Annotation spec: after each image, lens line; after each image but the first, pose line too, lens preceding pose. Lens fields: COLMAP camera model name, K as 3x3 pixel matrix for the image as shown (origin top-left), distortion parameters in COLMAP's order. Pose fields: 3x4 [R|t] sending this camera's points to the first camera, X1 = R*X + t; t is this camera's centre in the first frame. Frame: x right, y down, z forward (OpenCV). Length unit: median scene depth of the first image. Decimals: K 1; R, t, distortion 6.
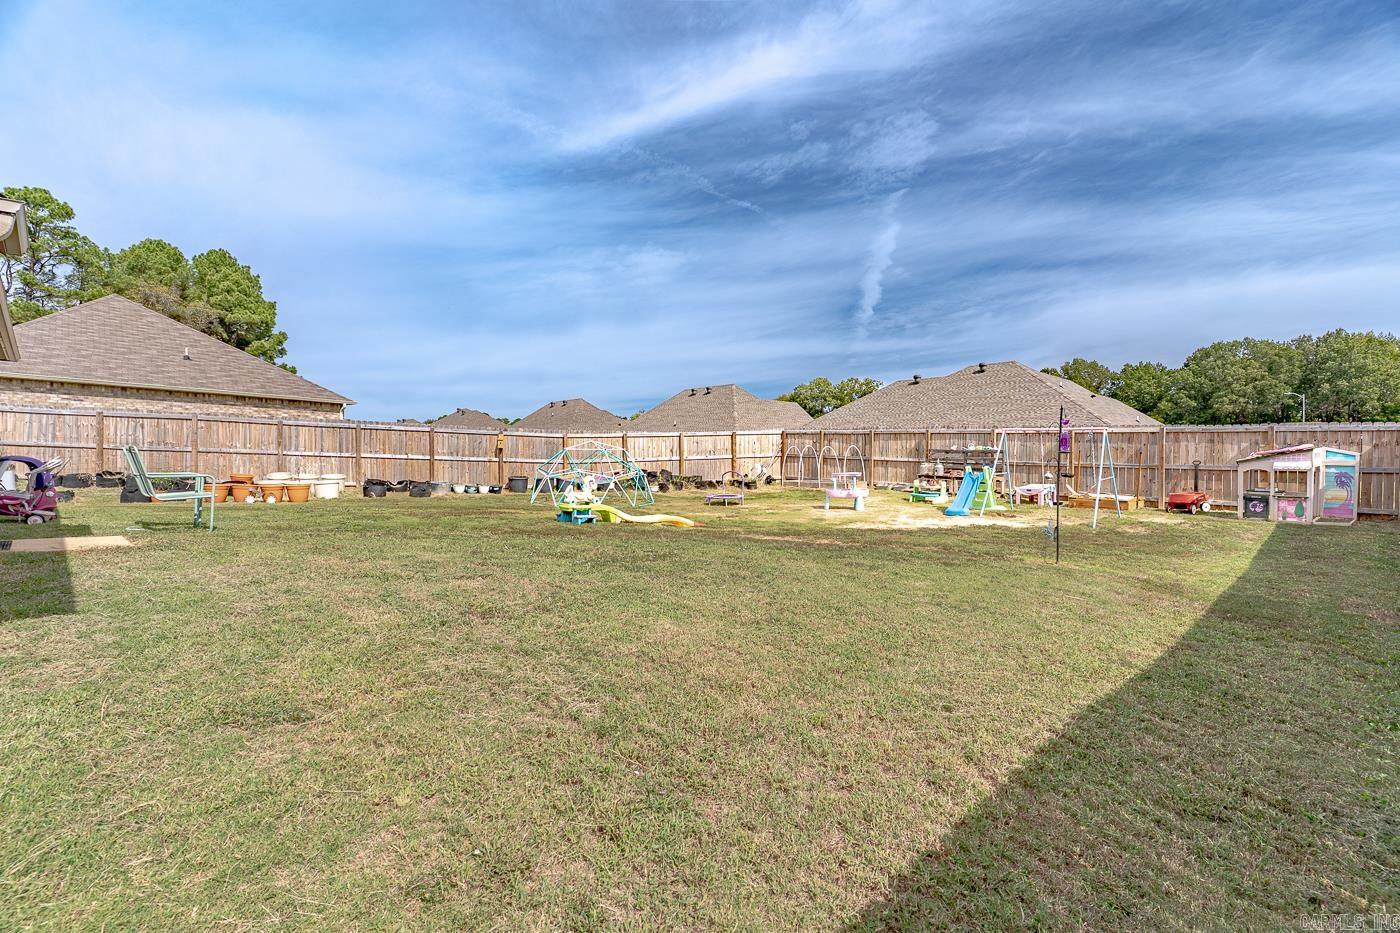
lens RADIAL K [[680.9, 0, 696.5], [0, 680.9, 455.5], [0, 0, 1]] dist [0.004632, -0.003085]
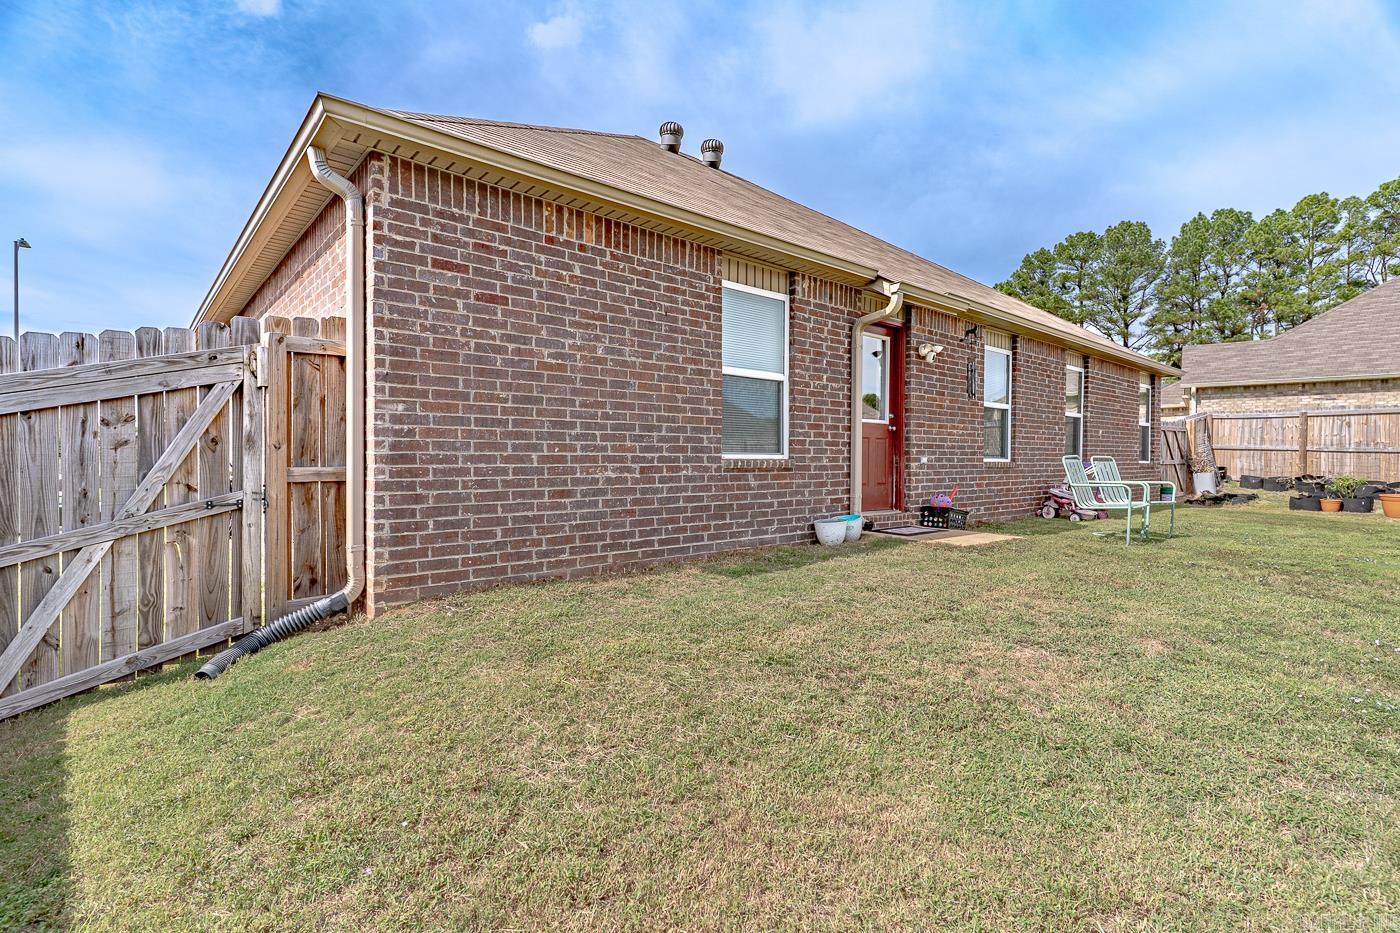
lens RADIAL K [[680.9, 0, 698.4], [0, 680.9, 462.3], [0, 0, 1]] dist [0.004632, -0.003085]
pose [[-0.064817, -0.000121, -0.997897, 0.098459], [0.012096, 0.999926, -0.000907, -0.002893], [0.997824, -0.012130, -0.064811, 0.174836]]
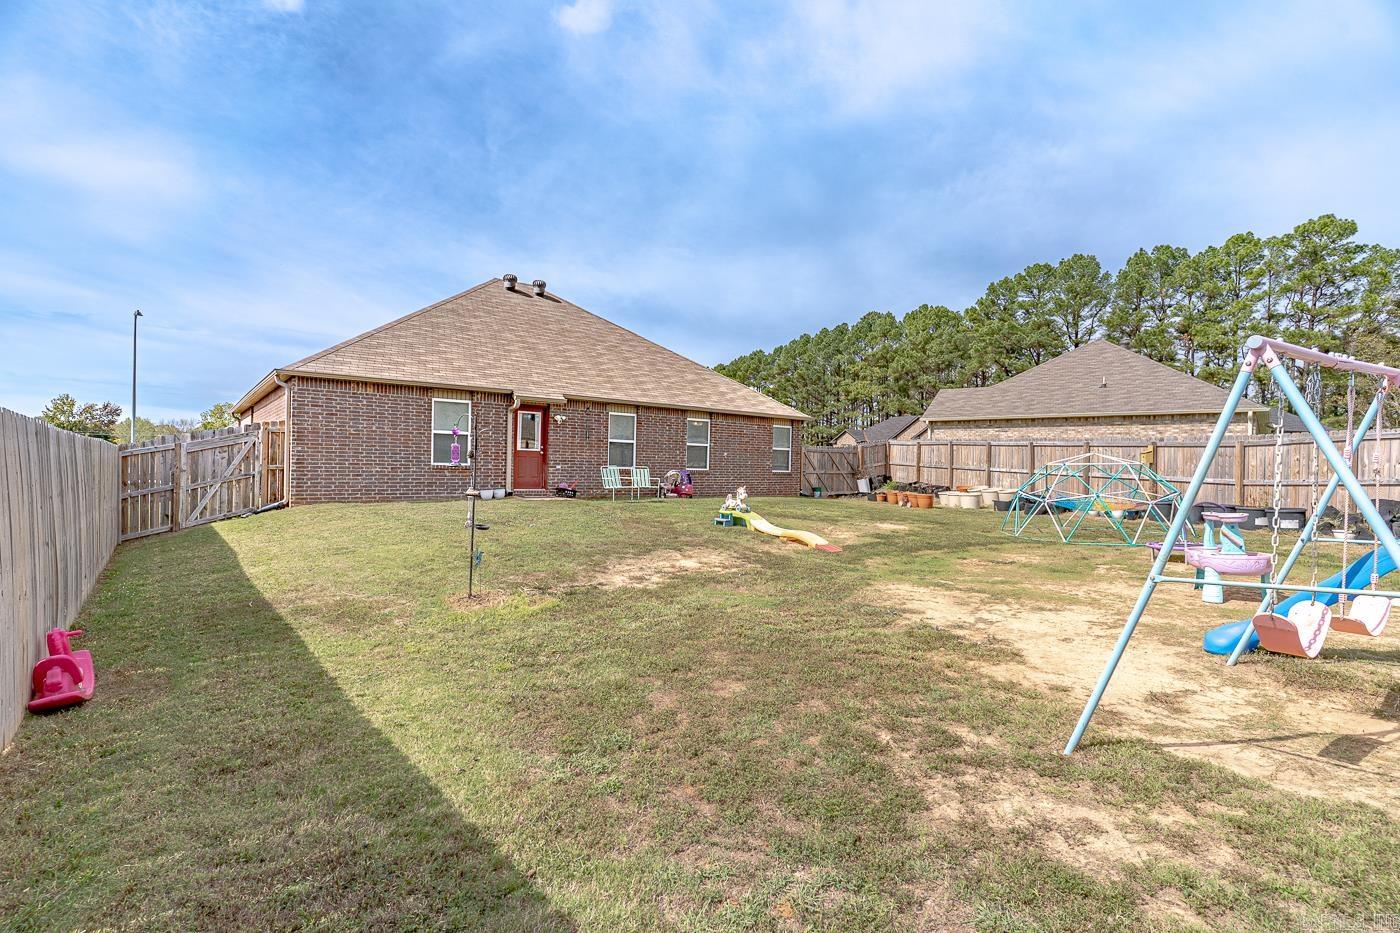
lens RADIAL K [[680.9, 0, 700.4], [0, 680.9, 468.1], [0, 0, 1]] dist [0.004632, -0.003085]
pose [[-0.118564, -0.003957, -0.992938, 0.518923], [-0.004749, 0.999983, -0.003418, 0.000159], [0.992935, 0.004310, -0.118581, 0.539675]]
